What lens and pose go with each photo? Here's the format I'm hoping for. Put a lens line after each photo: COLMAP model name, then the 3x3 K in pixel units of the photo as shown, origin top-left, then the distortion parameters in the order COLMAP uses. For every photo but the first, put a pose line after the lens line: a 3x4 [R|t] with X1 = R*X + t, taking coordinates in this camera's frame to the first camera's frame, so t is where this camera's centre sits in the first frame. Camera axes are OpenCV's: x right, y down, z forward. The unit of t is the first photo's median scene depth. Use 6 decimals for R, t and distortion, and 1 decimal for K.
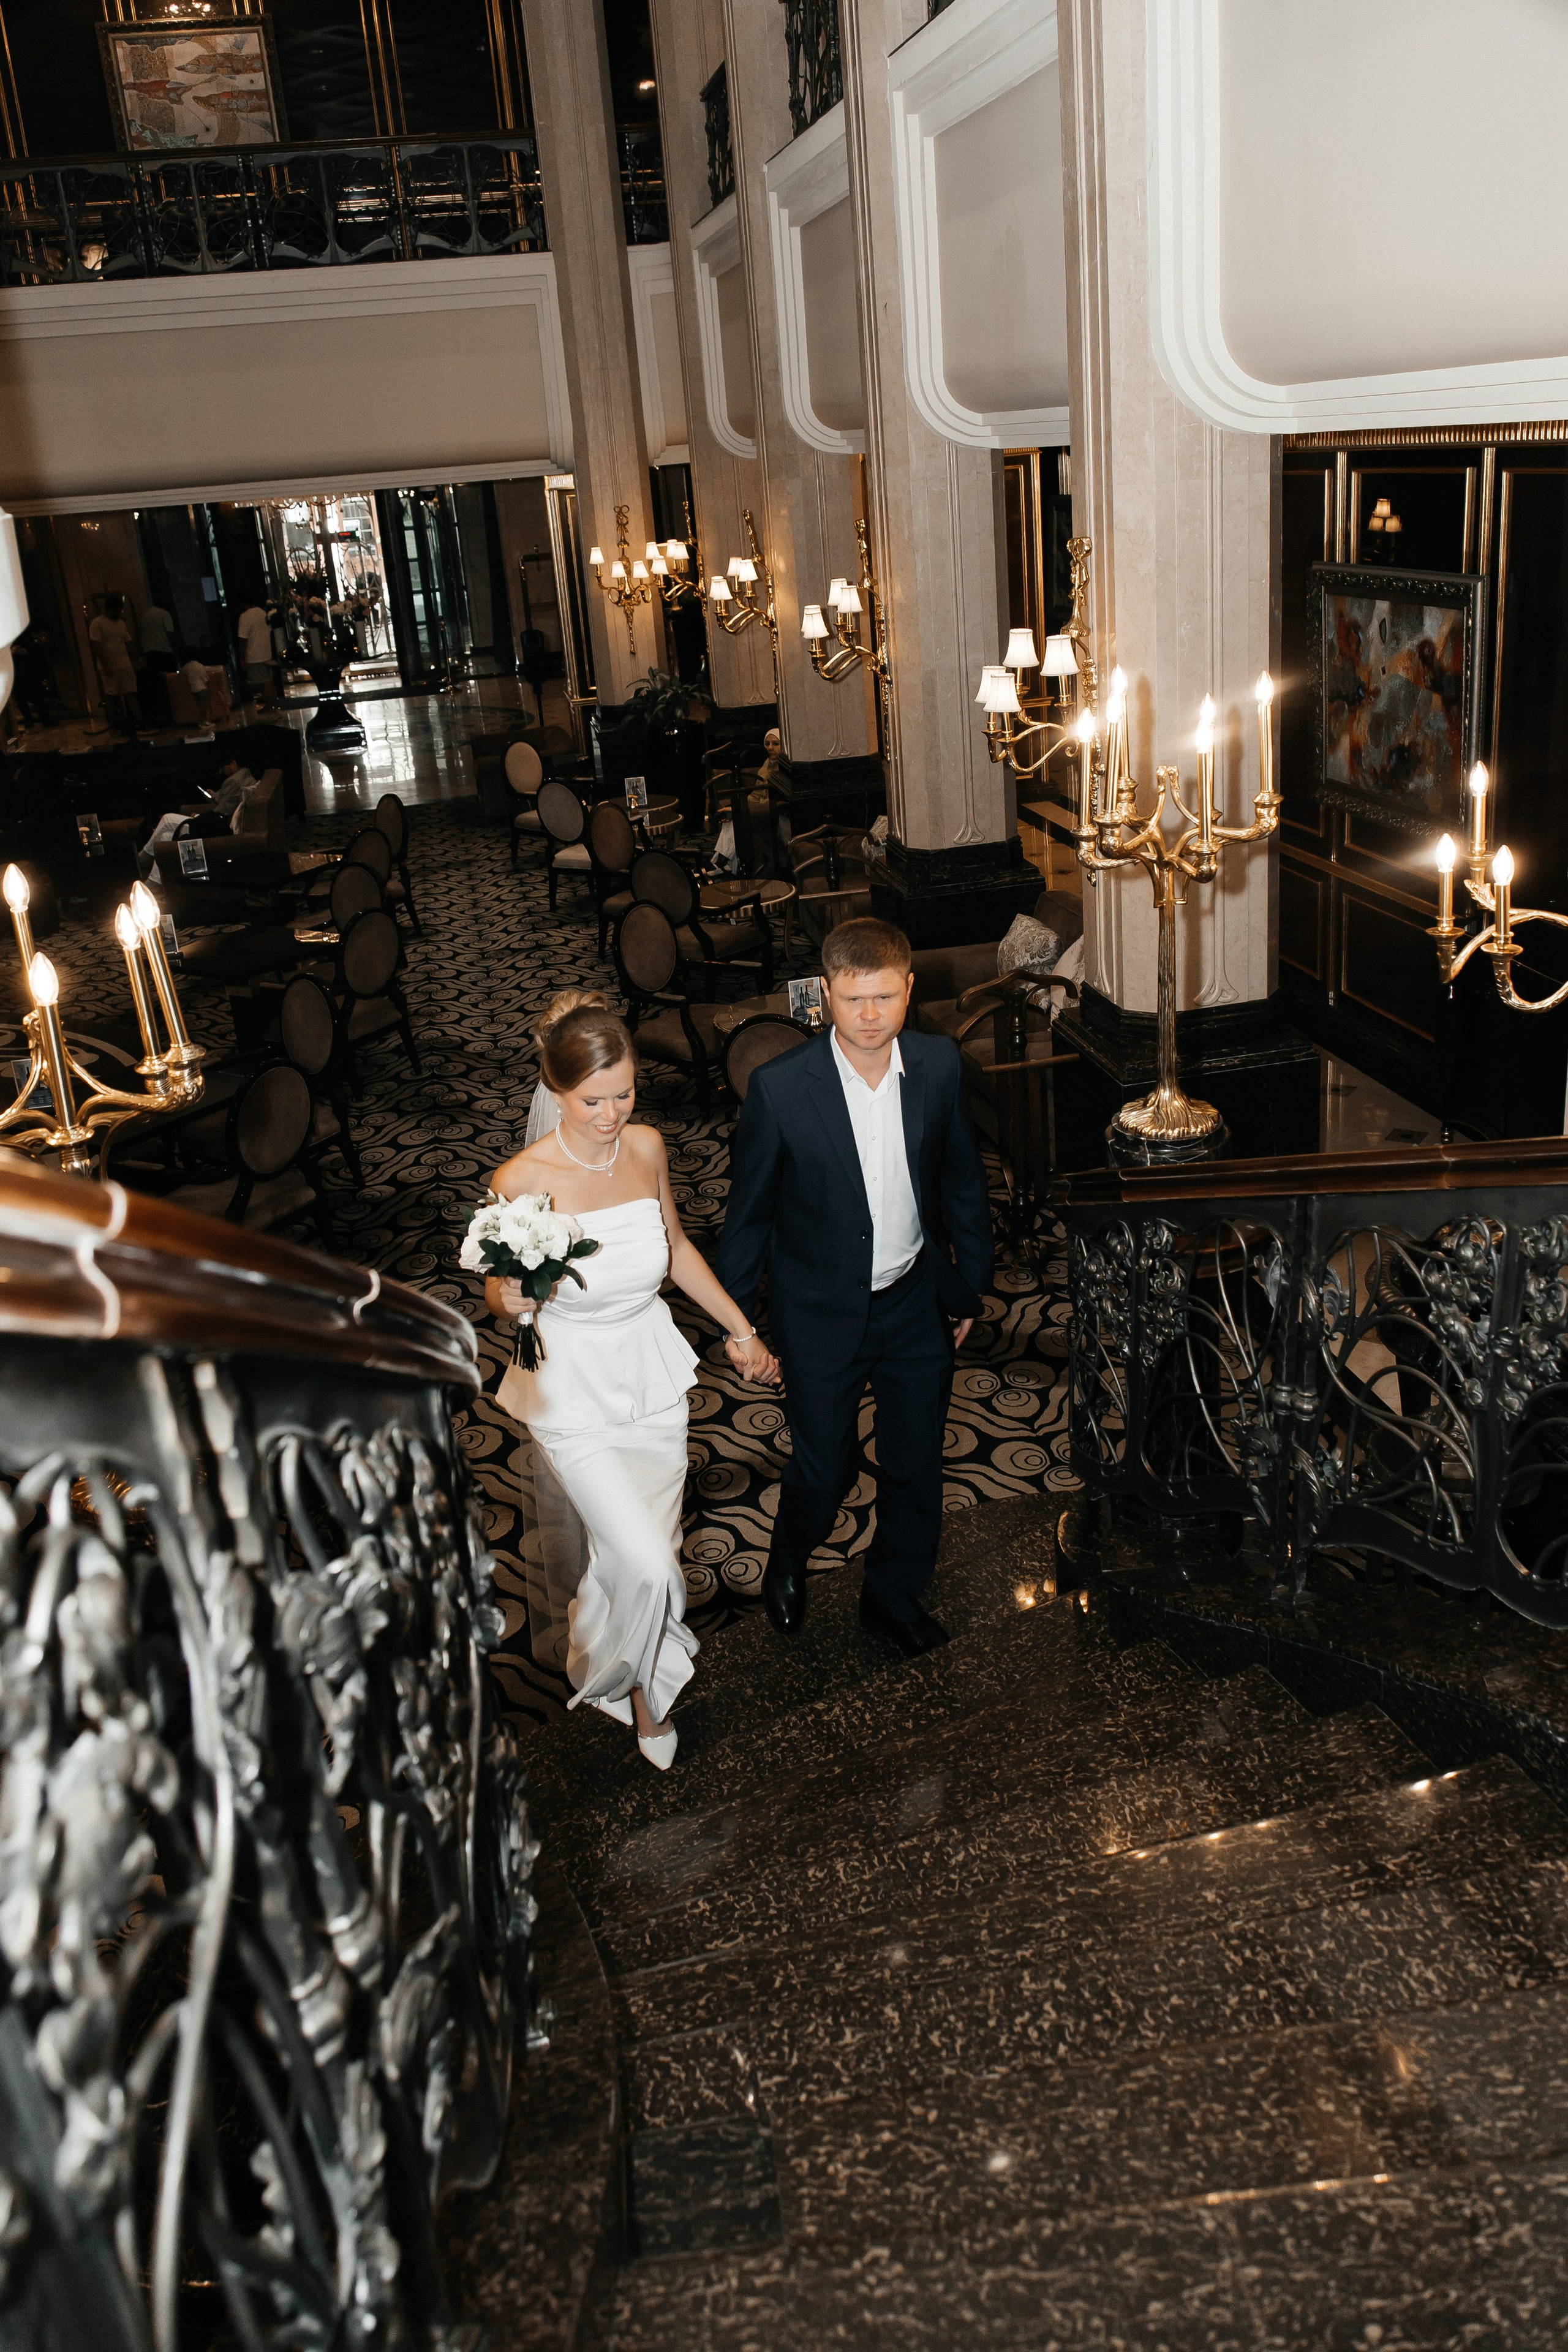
lens RADIAL K [[1772.9, 0, 779.3], [0, 1772.9, 1051.6], [0, 0, 1]] dist [0.008490, -0.013043]
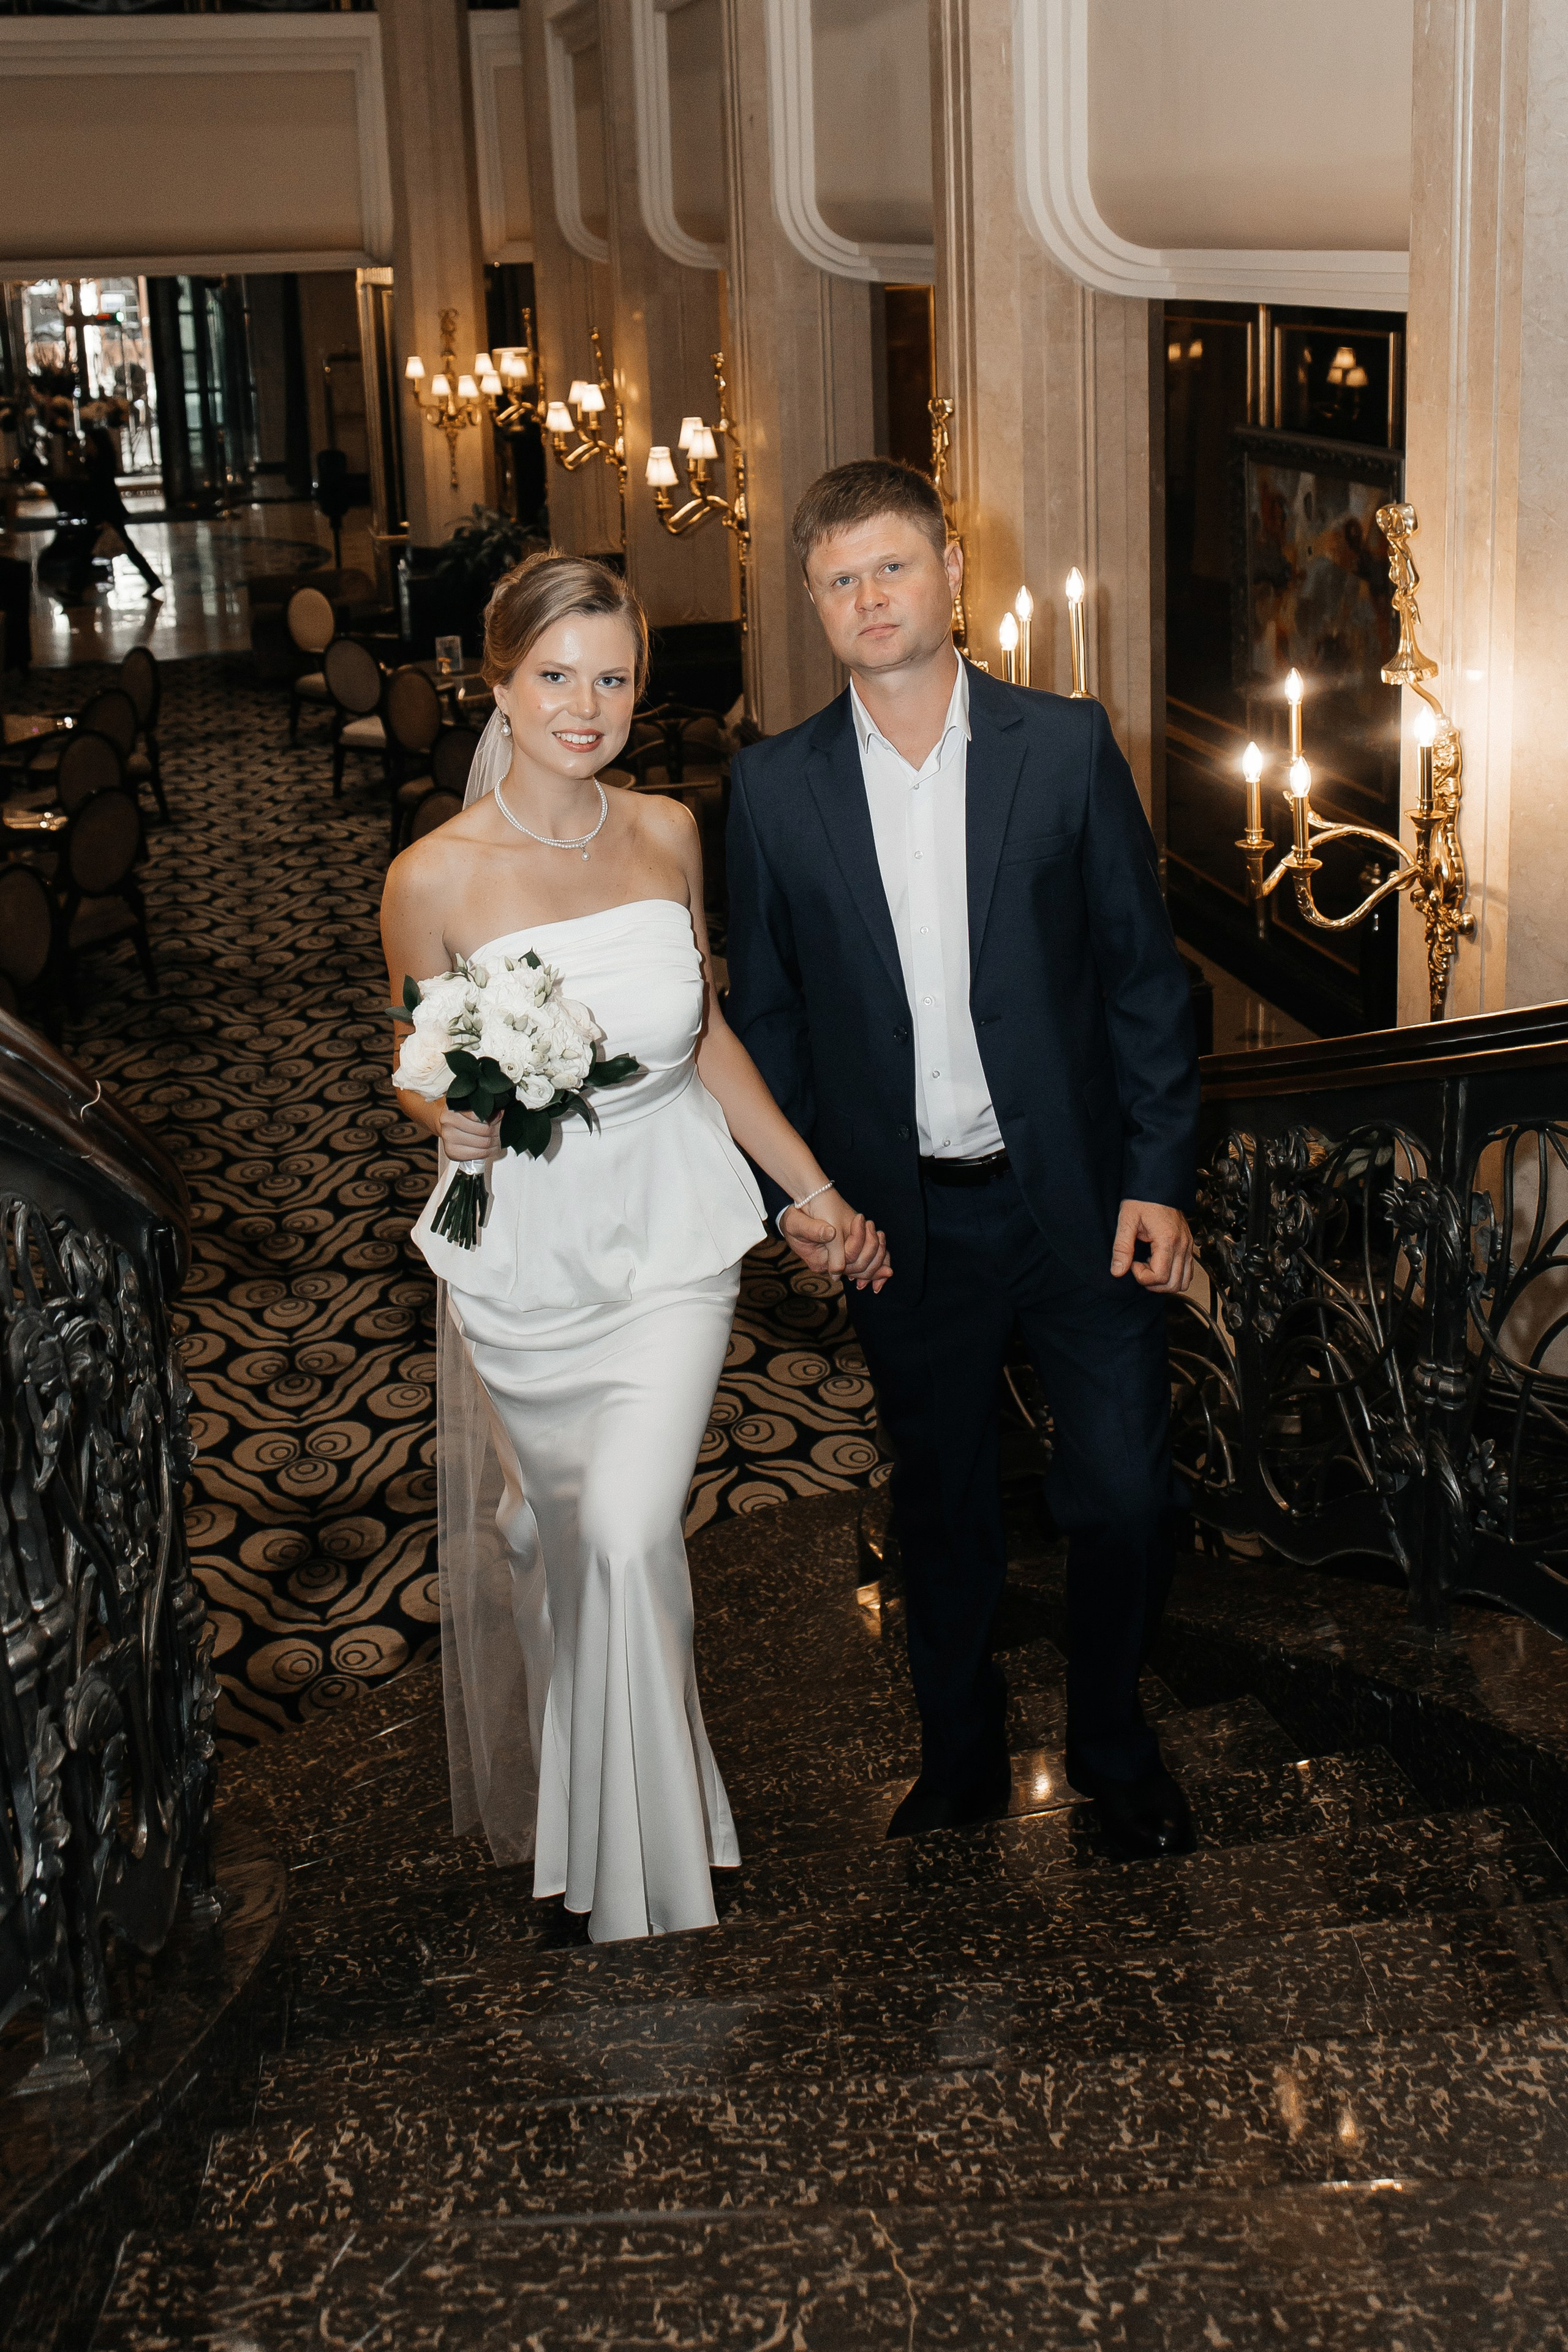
lens RADIAL K [[2277.6, 0, 792.4], [0, 2277.6, 703.2], [0, 0, 1]] dist [0.007782, -0.006747]
pose [[0.997288, 0.034052, 0.065240, 0.017593], [-0.025572, 0.991616, -0.126664, 0.007244], [-0.069006, 0.124652, 0.989798, -0.079676]]
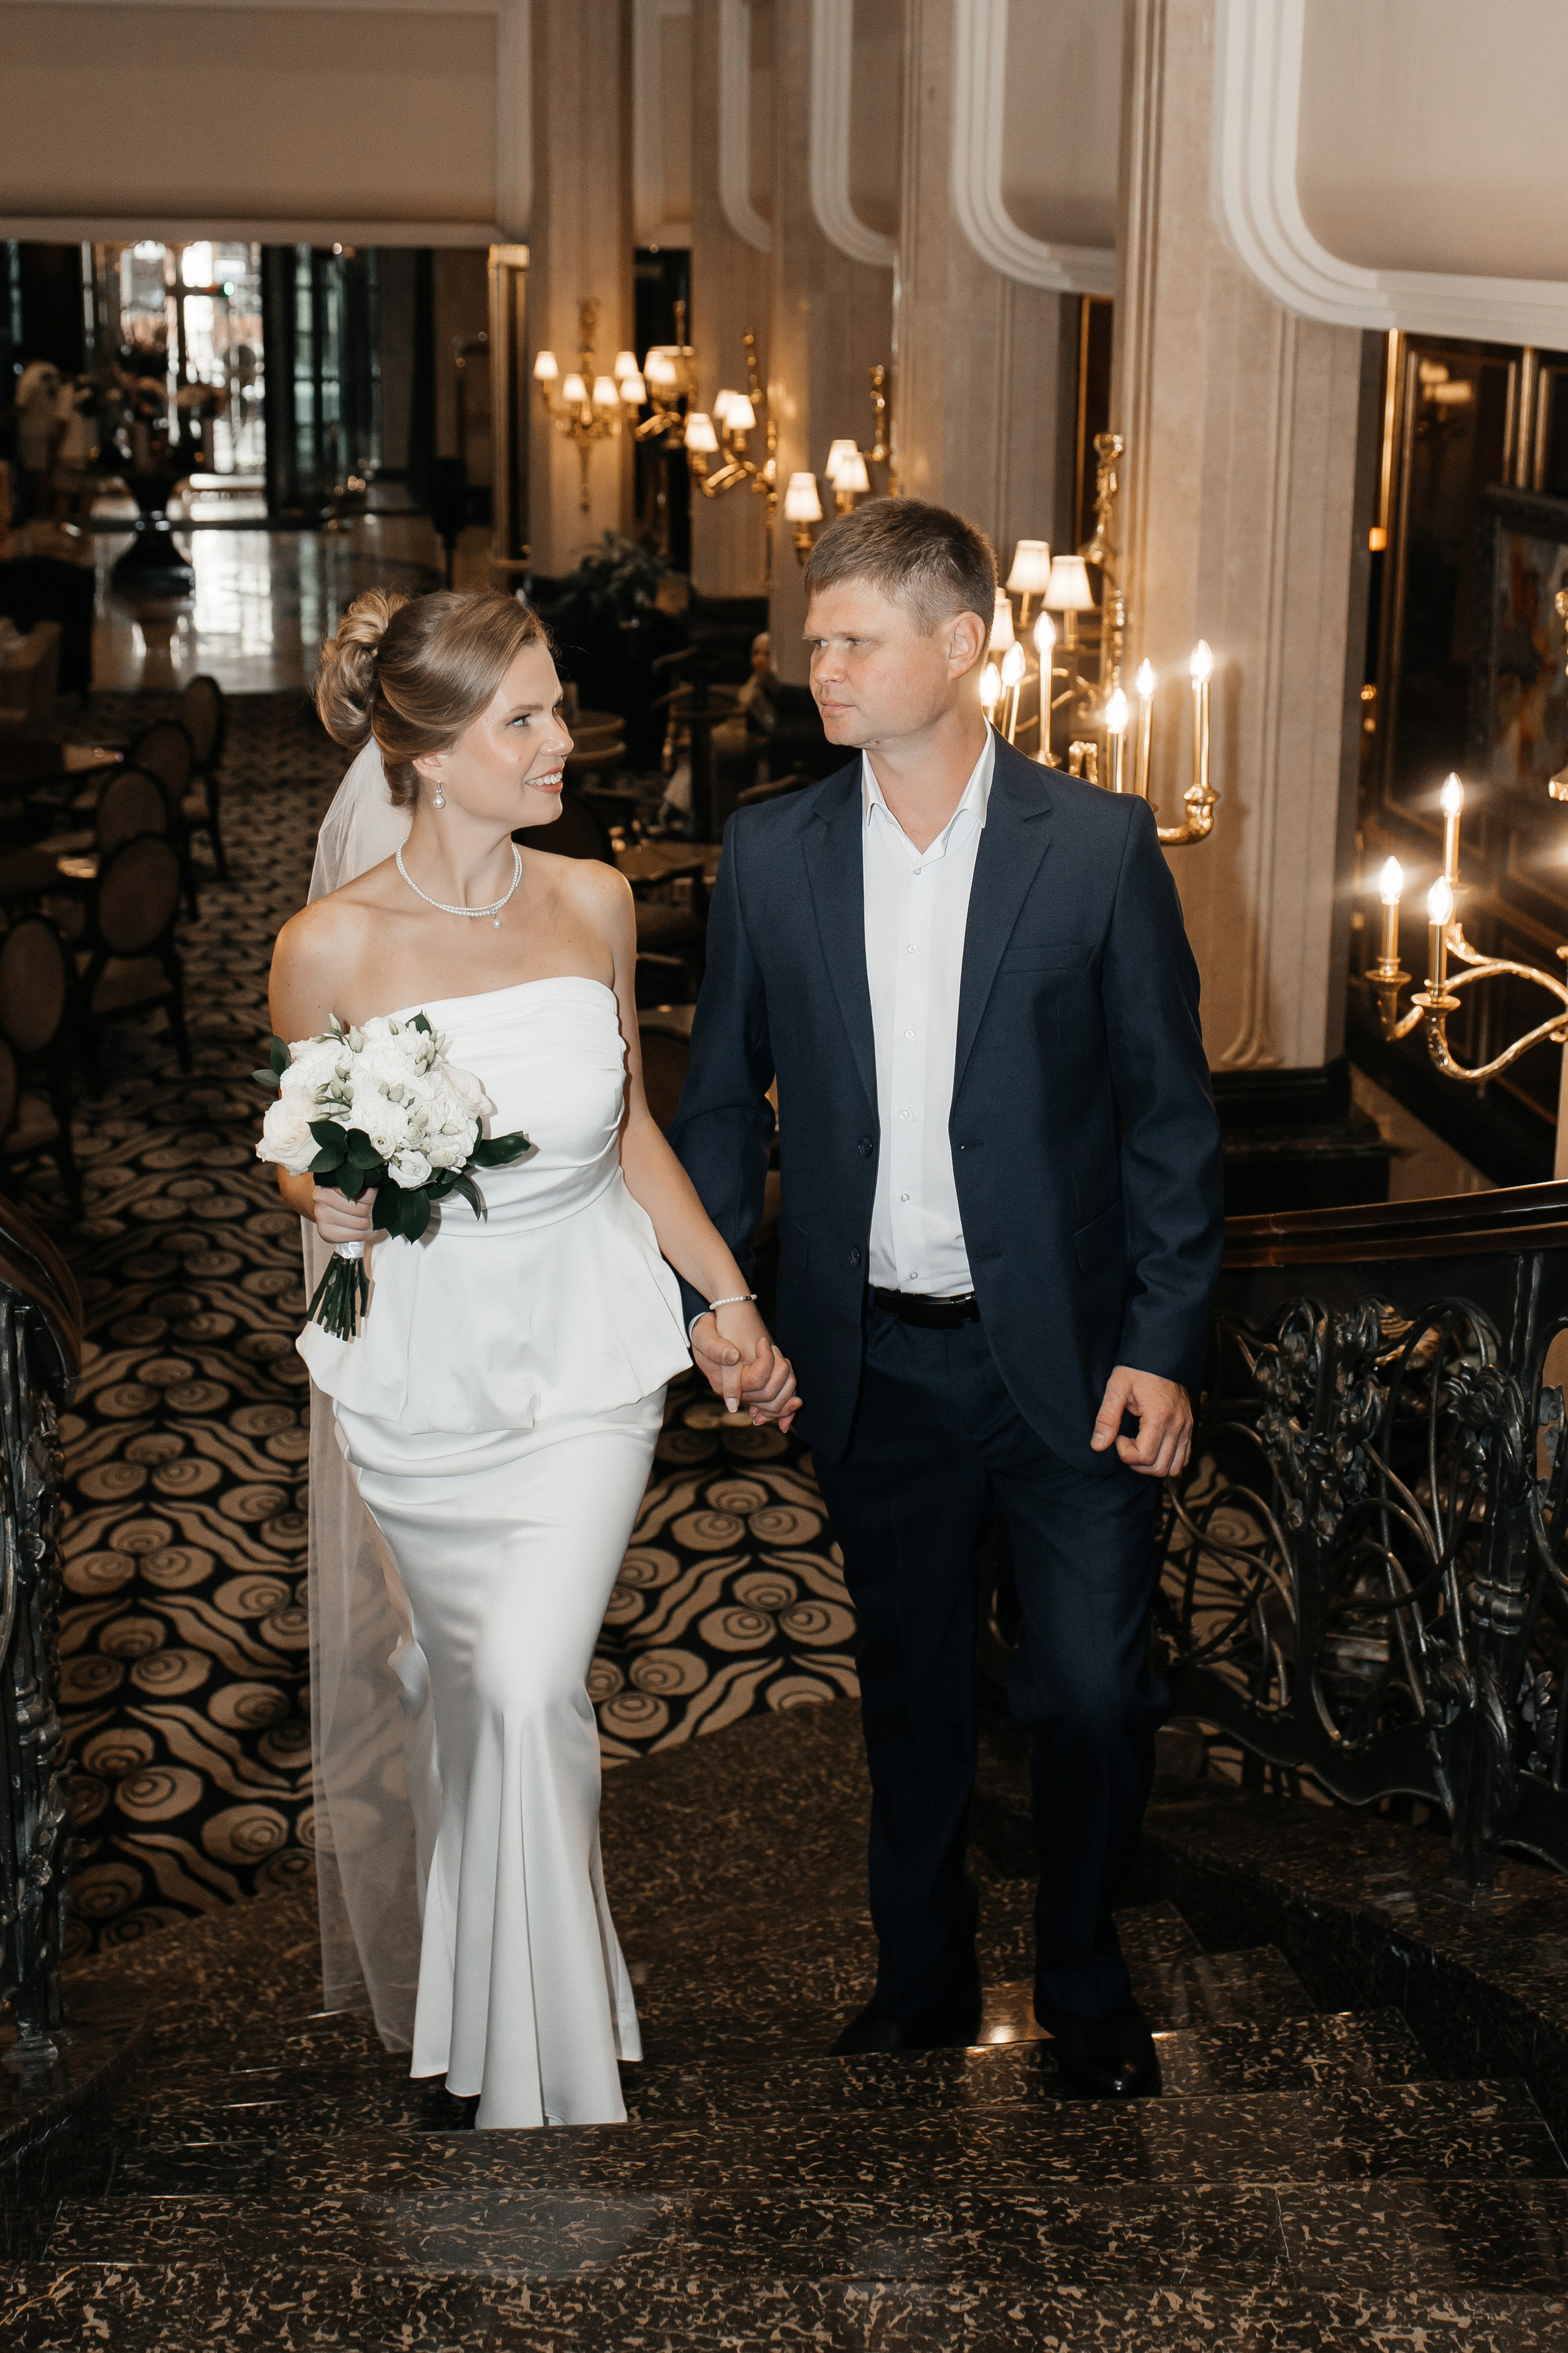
lens RADIAL K [[2703.5, 0, 793.8], [0, 2703.5, 834.7], [0, 0, 1]] dist [0.001484, -0.018778]
pose [[0.995483, 0.094790, -0.005361, 0.040397], [-0.094838, 0.990166, -0.102842, 0.008419], [-0.004440, 0.102885, 0.994683, -0.093577]]
